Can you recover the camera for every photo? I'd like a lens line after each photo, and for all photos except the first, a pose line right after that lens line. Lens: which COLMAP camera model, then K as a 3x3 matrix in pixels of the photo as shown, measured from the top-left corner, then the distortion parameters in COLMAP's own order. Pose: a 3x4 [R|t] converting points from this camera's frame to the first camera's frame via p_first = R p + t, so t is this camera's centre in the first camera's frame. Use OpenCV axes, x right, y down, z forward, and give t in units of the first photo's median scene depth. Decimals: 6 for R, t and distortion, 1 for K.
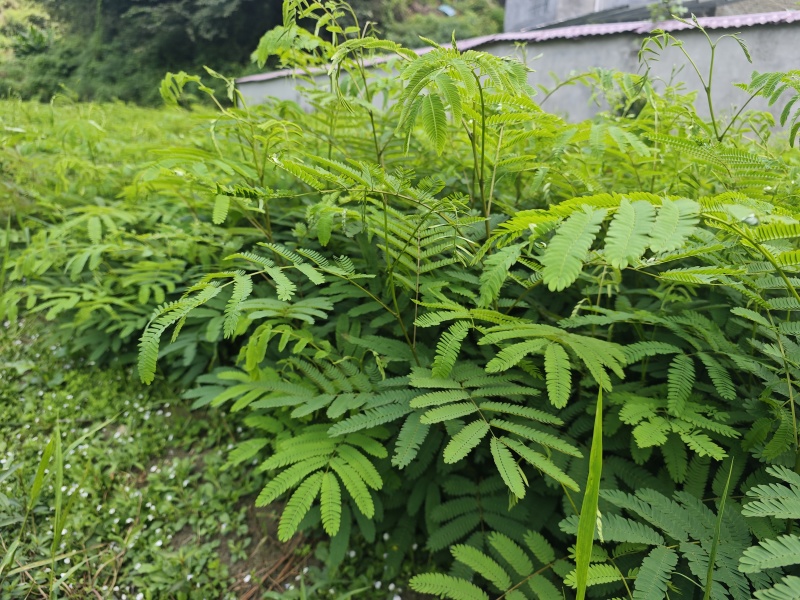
lens RADIAL K [[585.5, 0, 396.6], [0, 585.5, 298.3], [0, 0, 1]] dist [-0.012195, -0.005434]
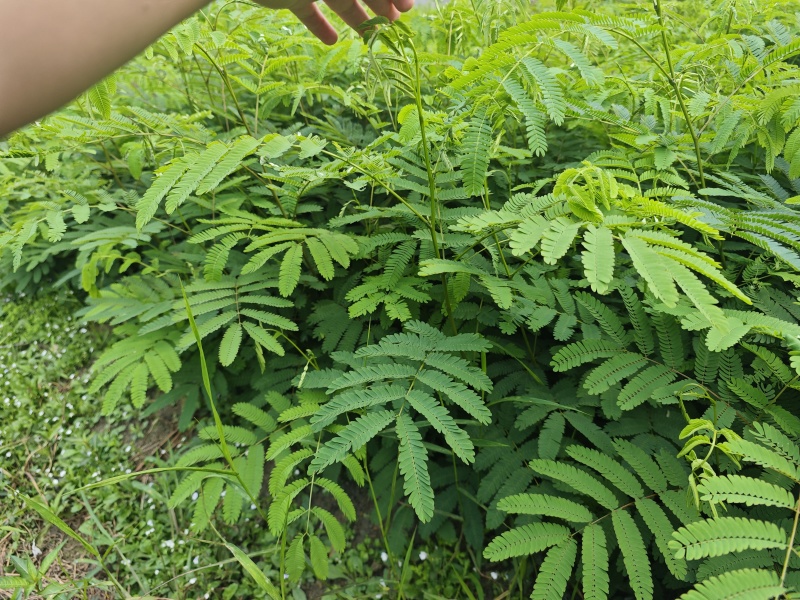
lens RADIAL K [[585.5, 0, 403.3], [0, 585.5, 298.2], [0, 0, 1]] dist [-0.012195, -0.005434]
pose [[0.993066, -0.115990, -0.019152, 0.325800], [0.117520, 0.975194, 0.187577, -0.011071], [-0.003080, -0.188527, 0.982063, -0.159872]]
